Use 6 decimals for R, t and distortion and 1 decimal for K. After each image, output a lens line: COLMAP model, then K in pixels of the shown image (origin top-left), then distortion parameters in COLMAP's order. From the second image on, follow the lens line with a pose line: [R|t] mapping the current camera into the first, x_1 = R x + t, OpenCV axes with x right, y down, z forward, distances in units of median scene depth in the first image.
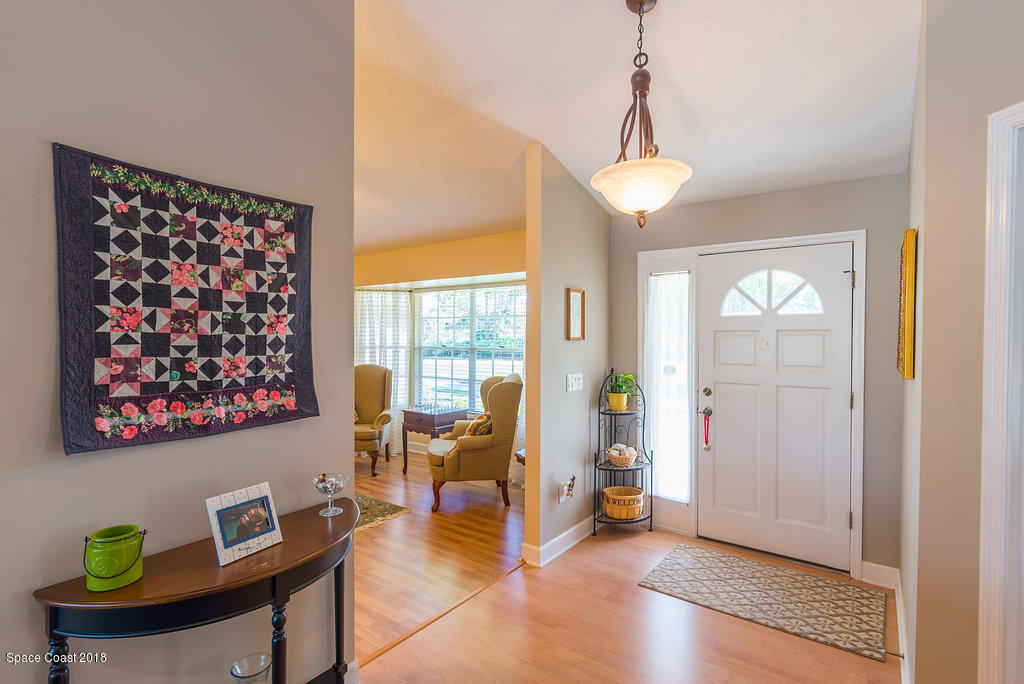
lens RADIAL K [[481.0, 0, 513.4], [0, 481.0, 342.5], [0, 0, 1]] dist [-0.001175, -0.000227]
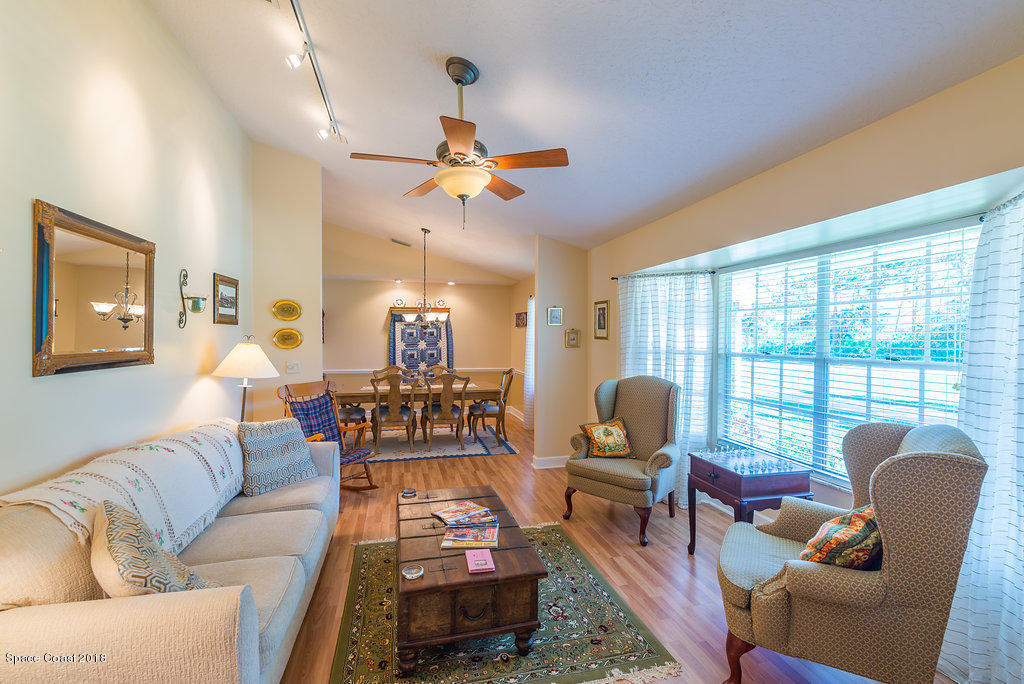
lens RADIAL K [[445.7, 0, 510.2], [0, 445.7, 340.8], [0, 0, 1]] dist [0.000552, -0.000718]
pose [[0.774466, 0.009677, -0.632542, -0.037714], [-0.012302, 0.999924, 0.000234, -0.005599], [0.632496, 0.007600, 0.774526, 0.359254]]
